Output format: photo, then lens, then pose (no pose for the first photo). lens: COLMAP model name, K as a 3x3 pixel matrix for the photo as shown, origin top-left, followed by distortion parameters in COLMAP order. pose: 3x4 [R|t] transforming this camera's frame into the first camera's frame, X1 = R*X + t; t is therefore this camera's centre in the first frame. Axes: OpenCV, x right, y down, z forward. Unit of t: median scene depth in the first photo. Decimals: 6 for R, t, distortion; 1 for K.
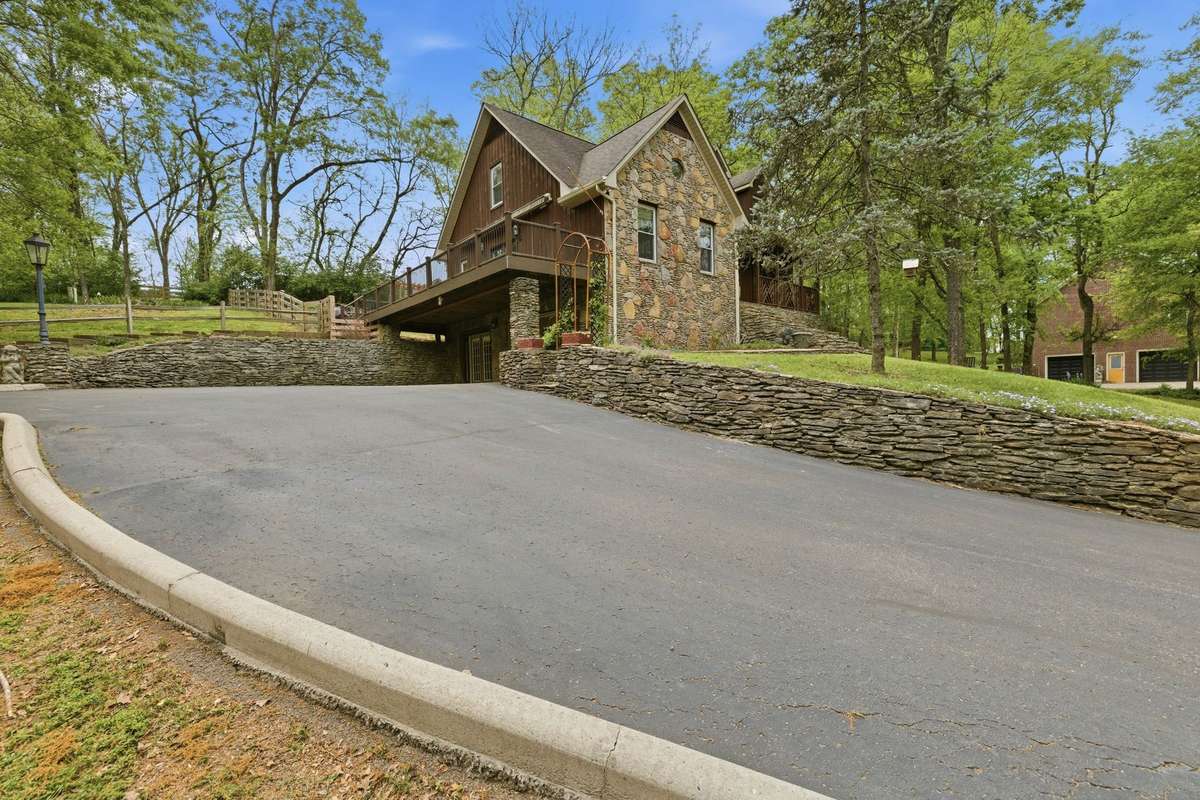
lens RADIAL K [[480.8, 0, 602.9], [0, 480.8, 419.2], [0, 0, 1]] dist [0.000994, 0.000074]
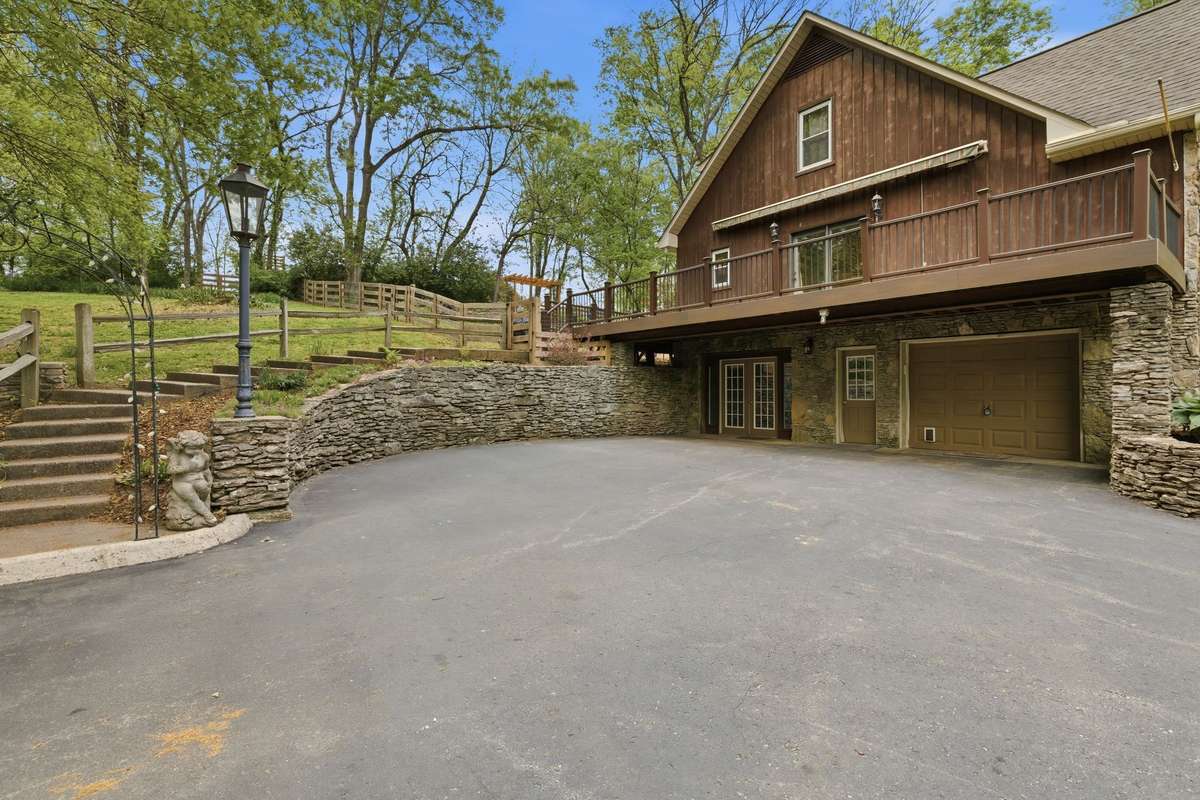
lens RADIAL K [[505.2, 0, 600.0], [0, 505.2, 400.0], [0, 0, 1]] dist [-0.001090, -0.000053]
pose [[0.999374, 0.027341, -0.022444, -0.305531], [-0.028160, 0.998918, -0.037013, -0.060057], [0.021407, 0.037622, 0.999063, 0.203067]]
